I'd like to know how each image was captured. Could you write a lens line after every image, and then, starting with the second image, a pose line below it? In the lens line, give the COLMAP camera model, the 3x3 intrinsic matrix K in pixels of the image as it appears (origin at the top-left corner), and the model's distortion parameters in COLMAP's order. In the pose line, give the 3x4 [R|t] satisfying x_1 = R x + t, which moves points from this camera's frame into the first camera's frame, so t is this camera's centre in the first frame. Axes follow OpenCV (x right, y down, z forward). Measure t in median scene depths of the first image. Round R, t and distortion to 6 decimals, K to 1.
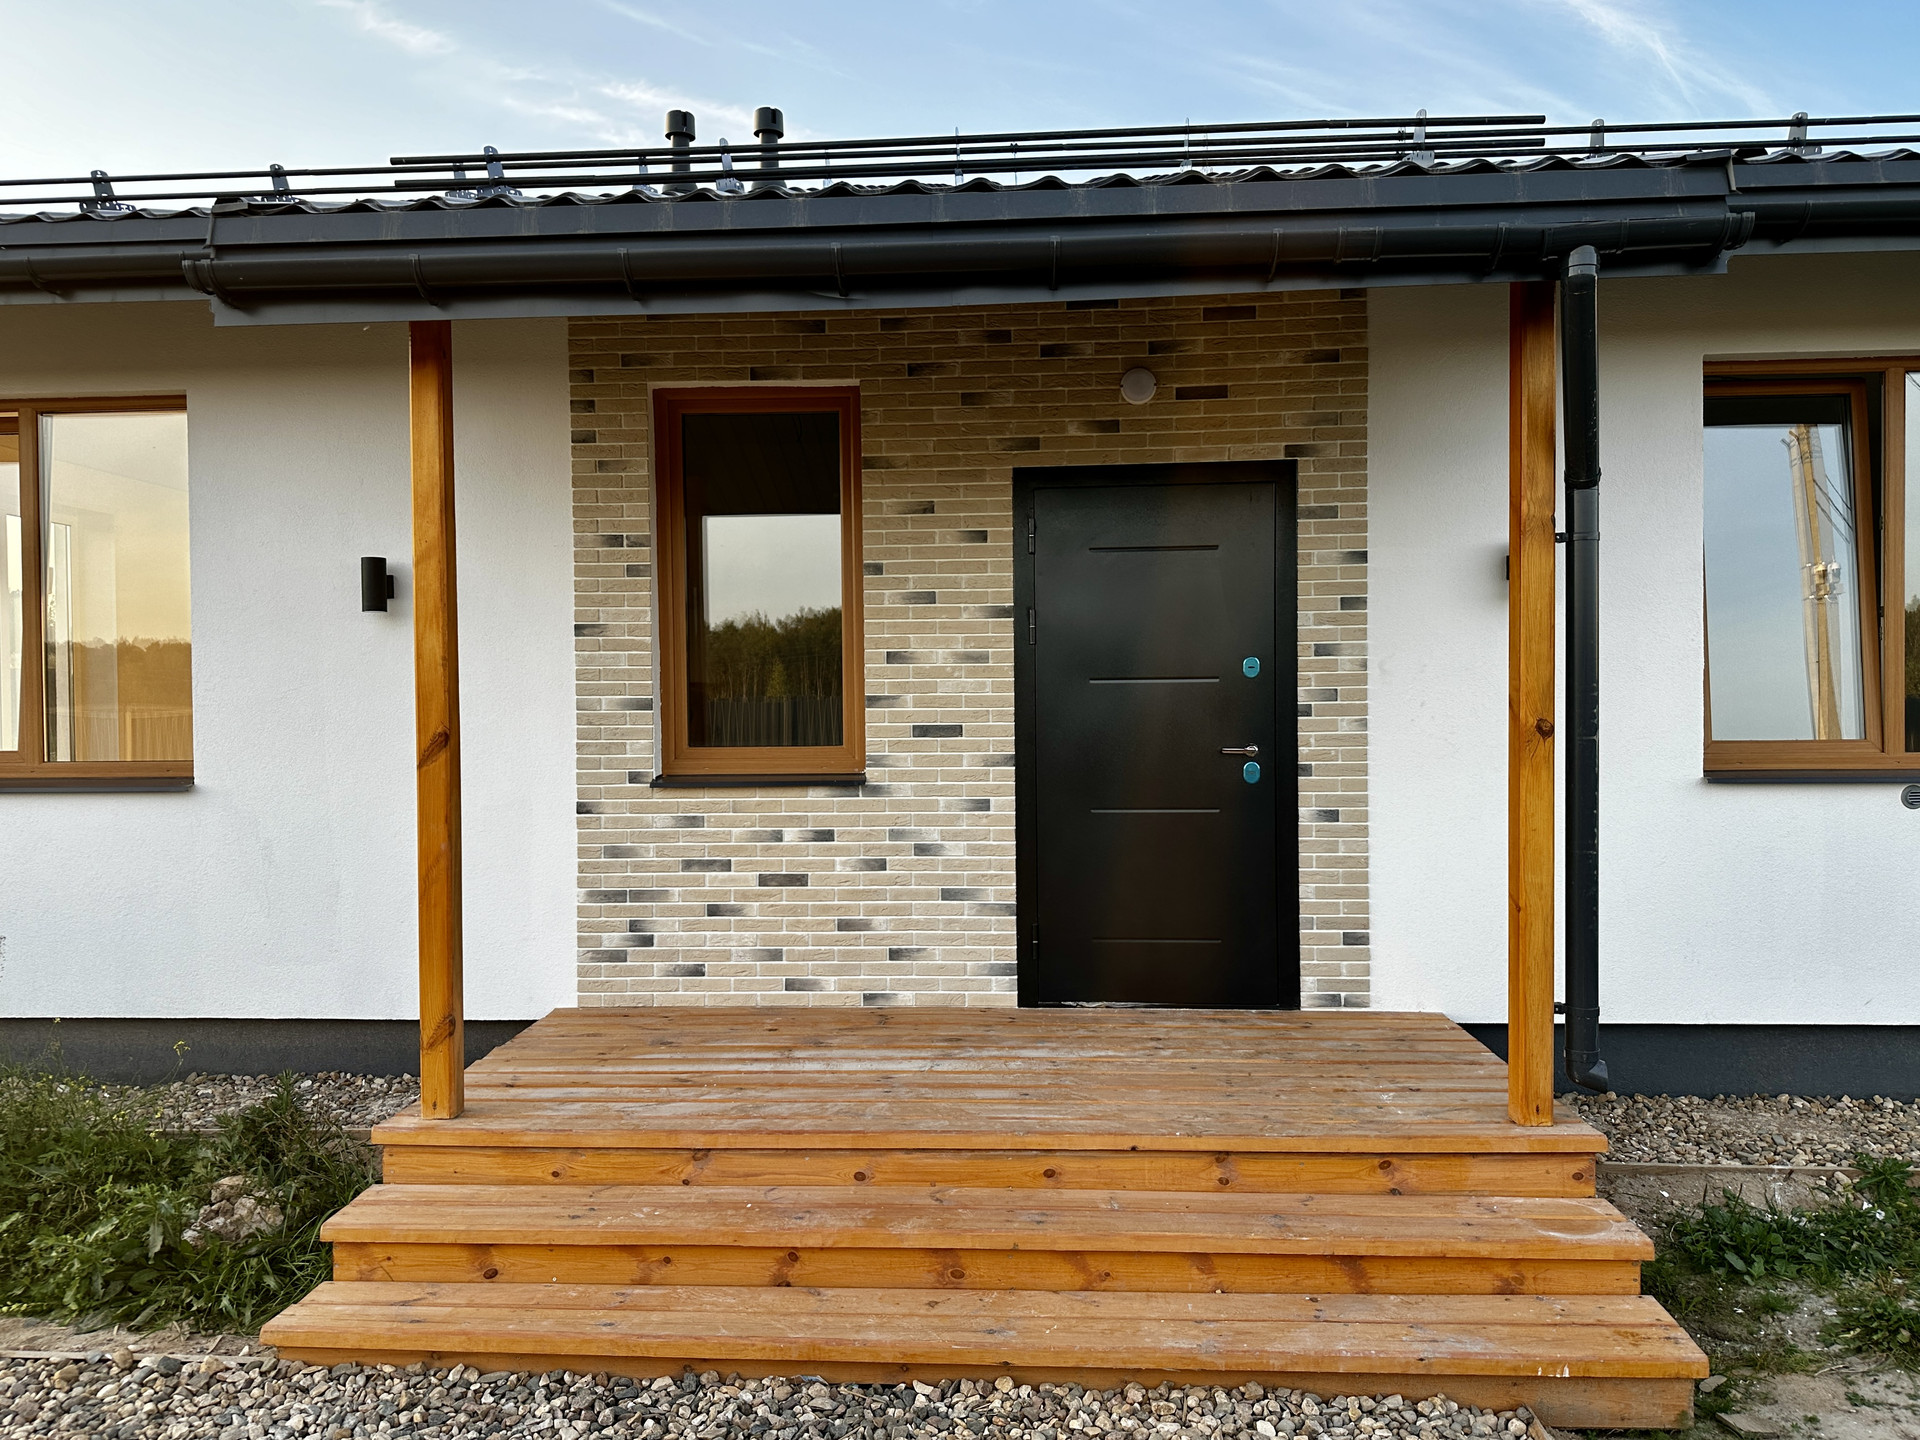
lens RADIAL K [[1330.9, 0, 971.0], [0, 1330.9, 727.9], [0, 0, 1]] dist [0.159883, -0.262455]
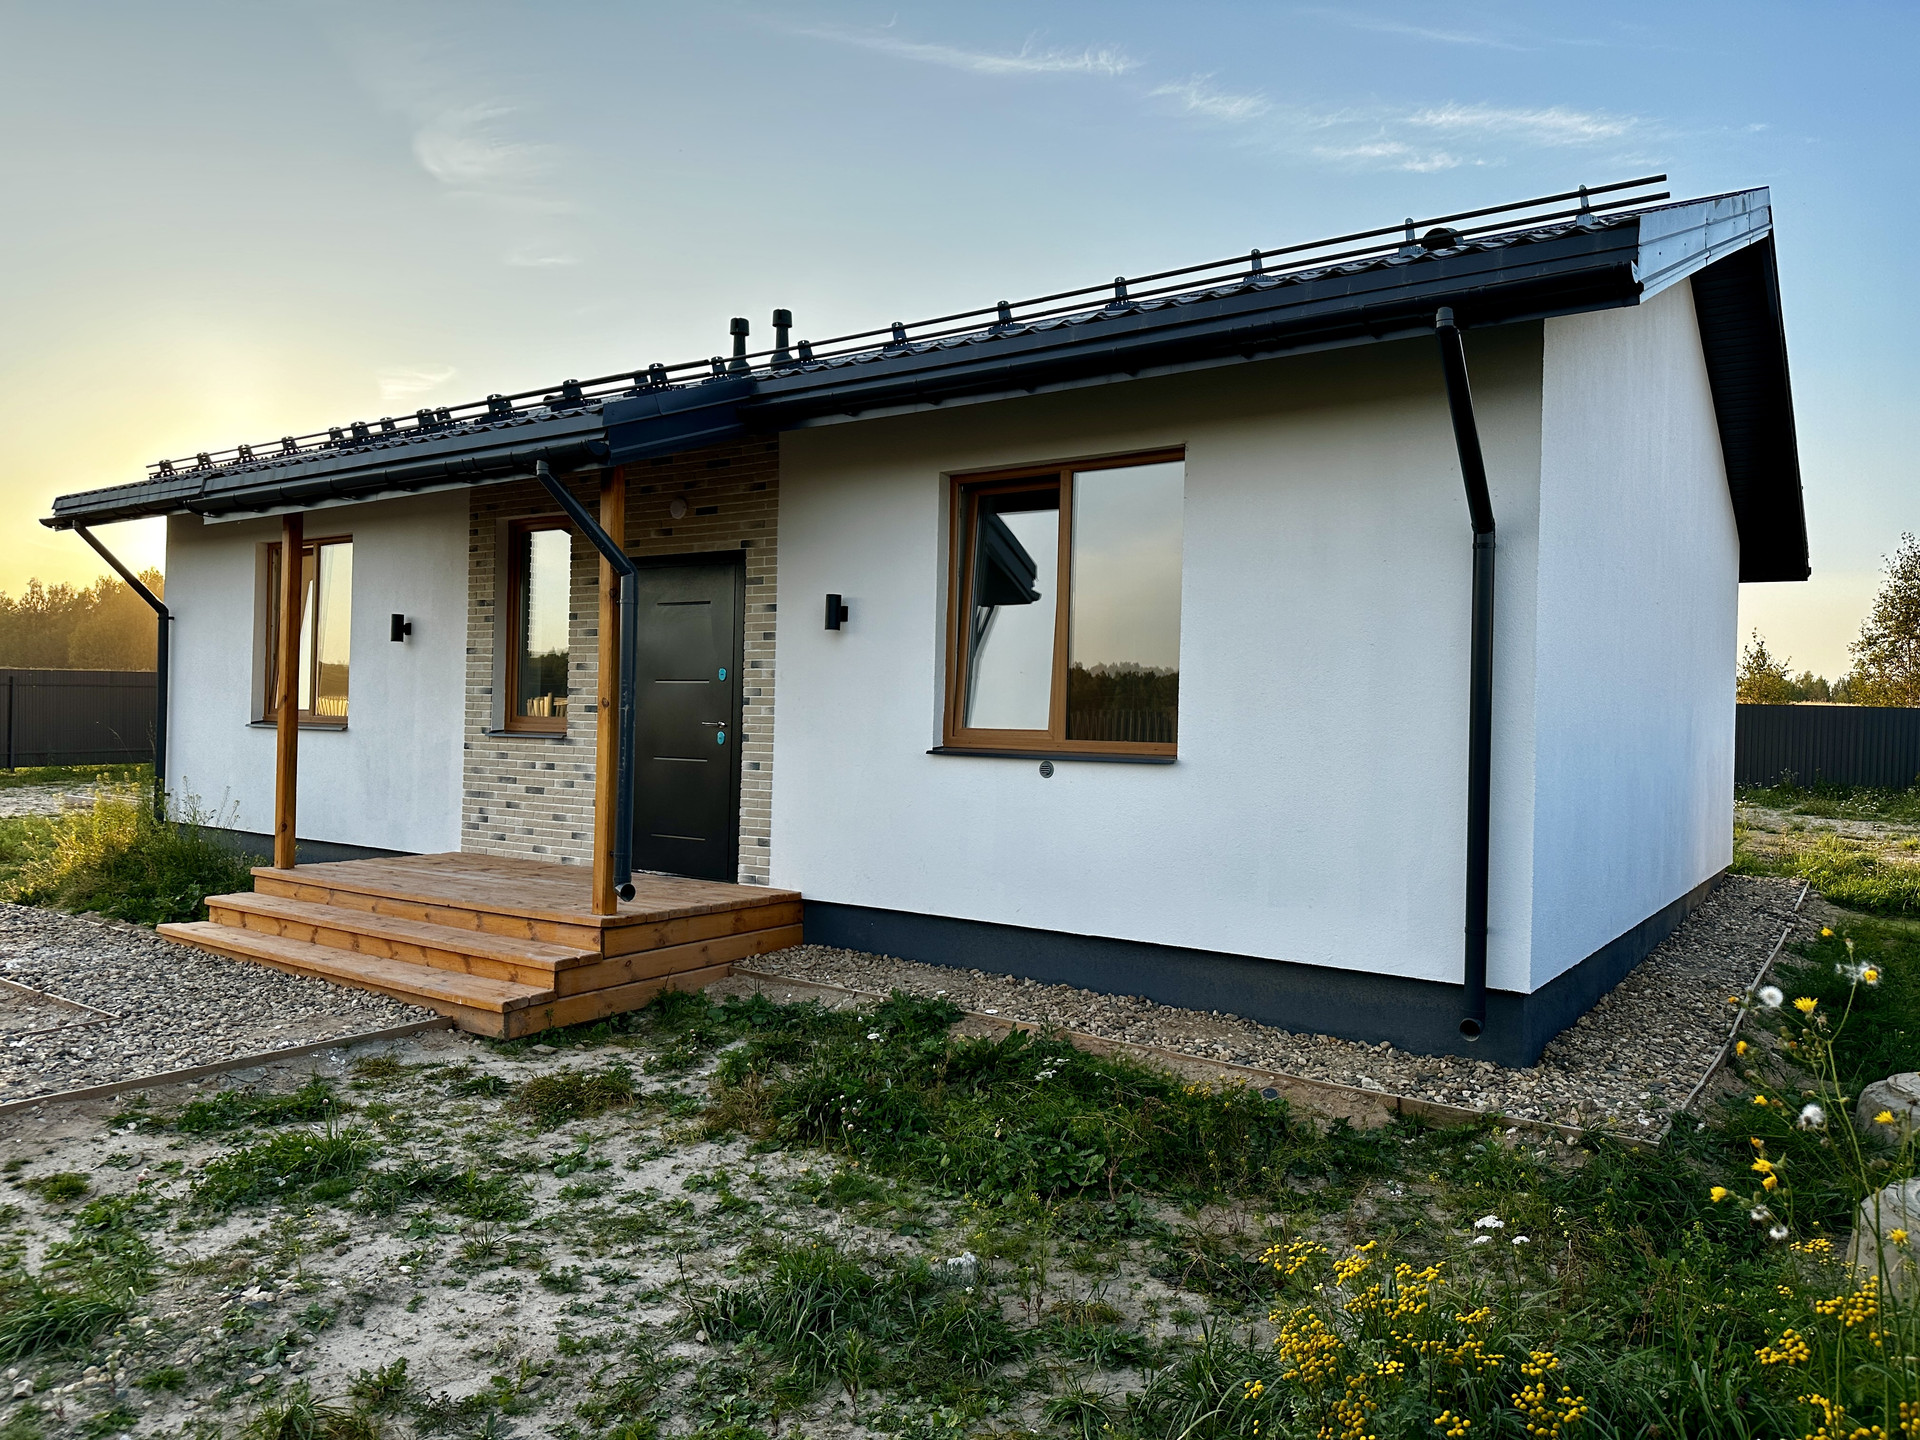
lens RADIAL K [[1330.9, 0, 971.0], [0, 1330.9, 727.9], [0, 0, 1]] dist [0.159883, -0.262455]
pose [[0.852808, 0.031147, -0.521295, 1.312399], [-0.040899, 0.999137, -0.007211, 0.019467], [0.520621, 0.027470, 0.853346, -0.243938]]
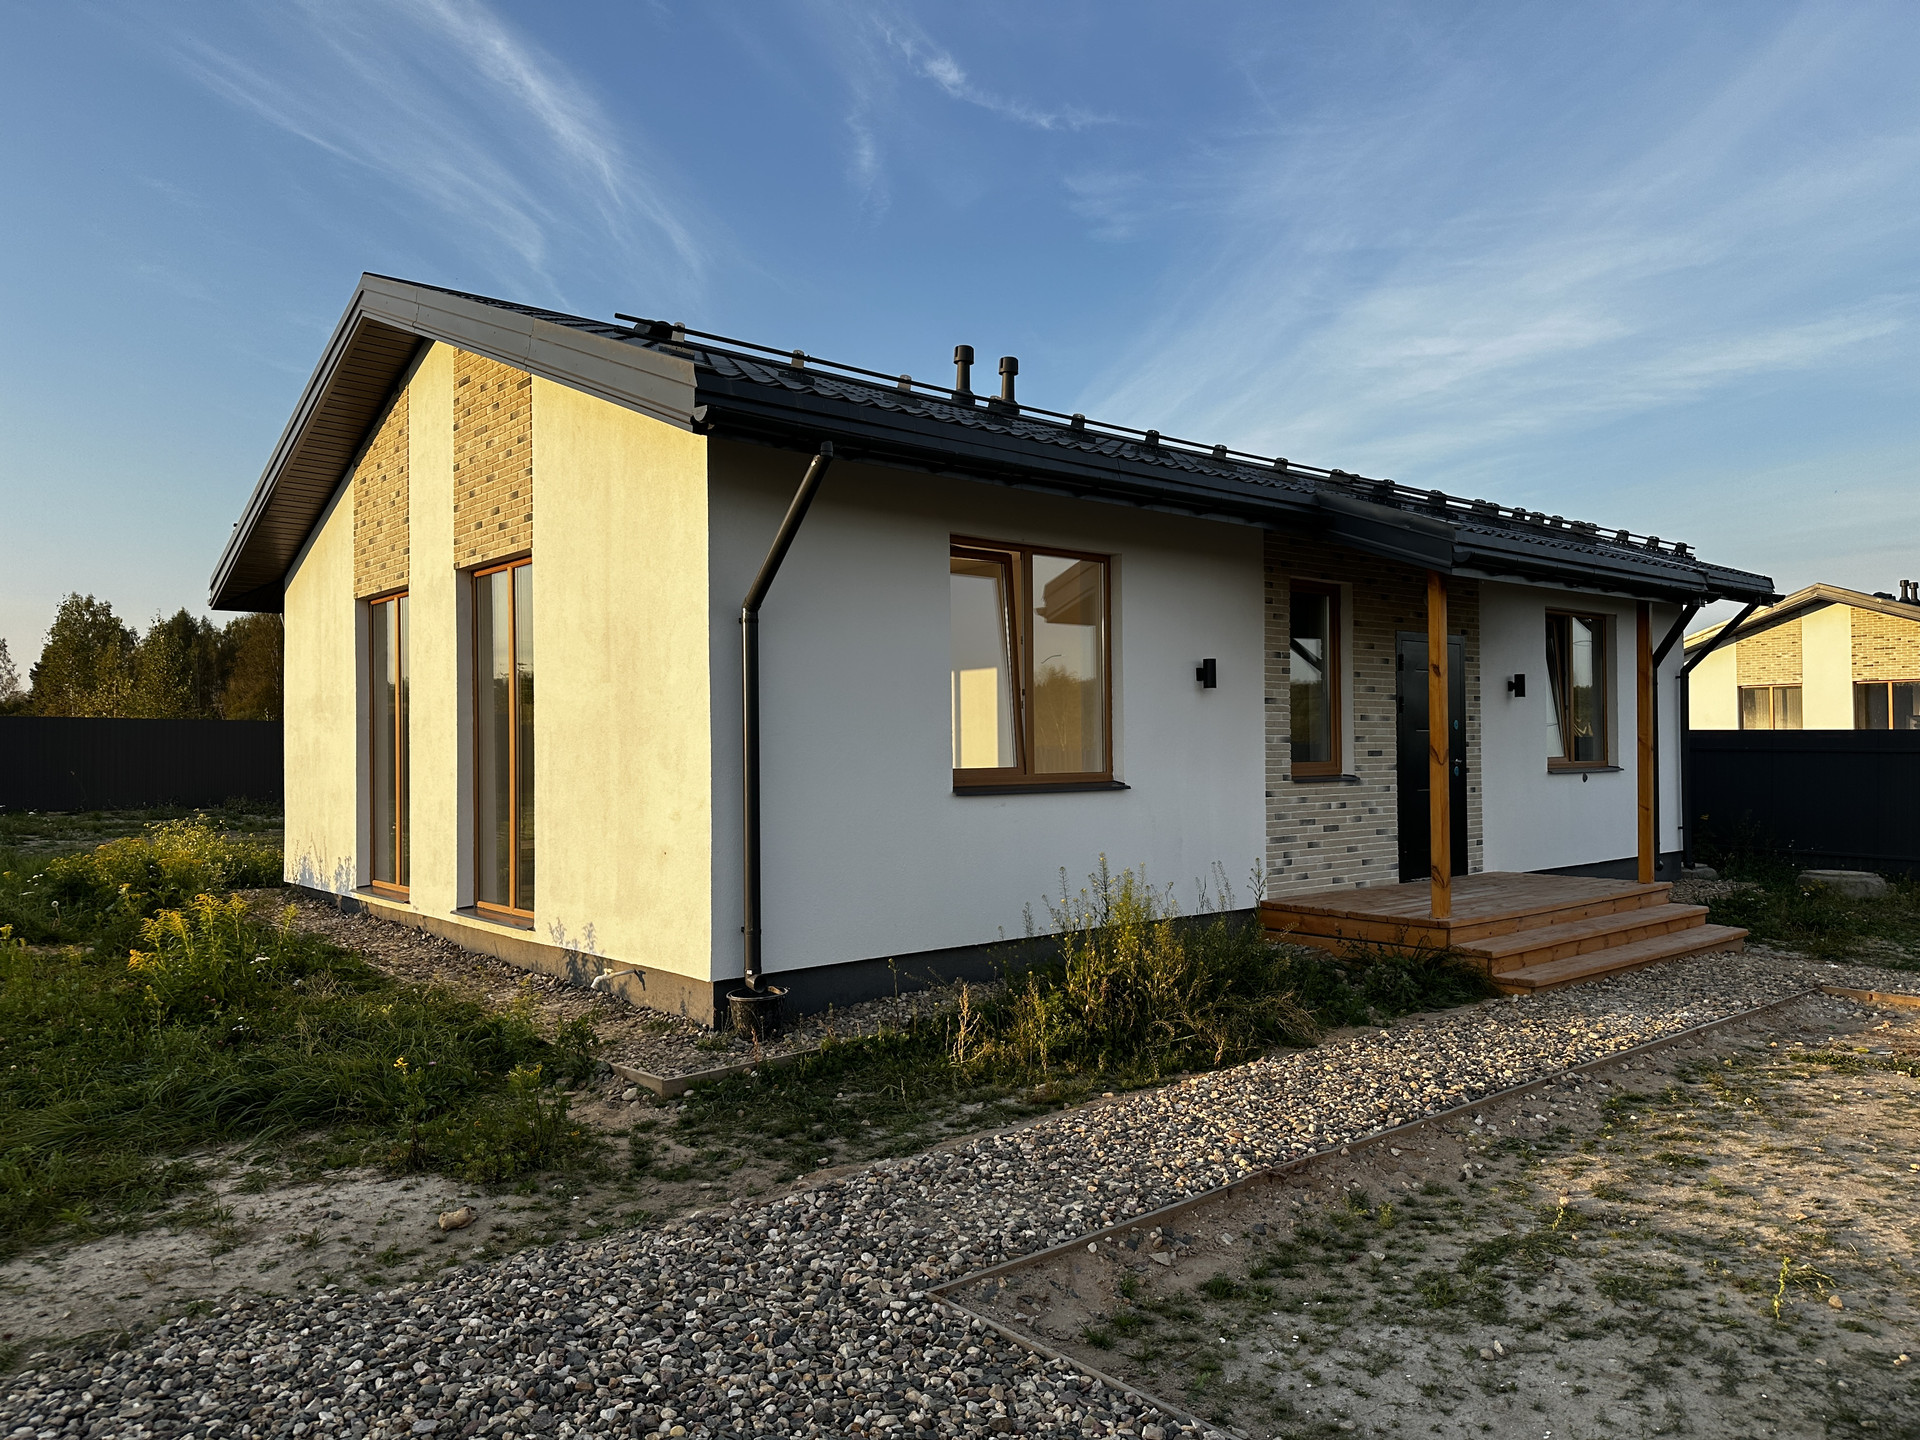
lens RADIAL K [[1330.9, 0, 971.0], [0, 1330.9, 727.9], [0, 0, 1]] dist [0.159883, -0.262455]
pose [[0.714801, 0.012789, 0.699211, -1.950060], [0.013252, 0.999406, -0.031827, 0.021186], [-0.699203, 0.032015, 0.714206, -0.062009]]
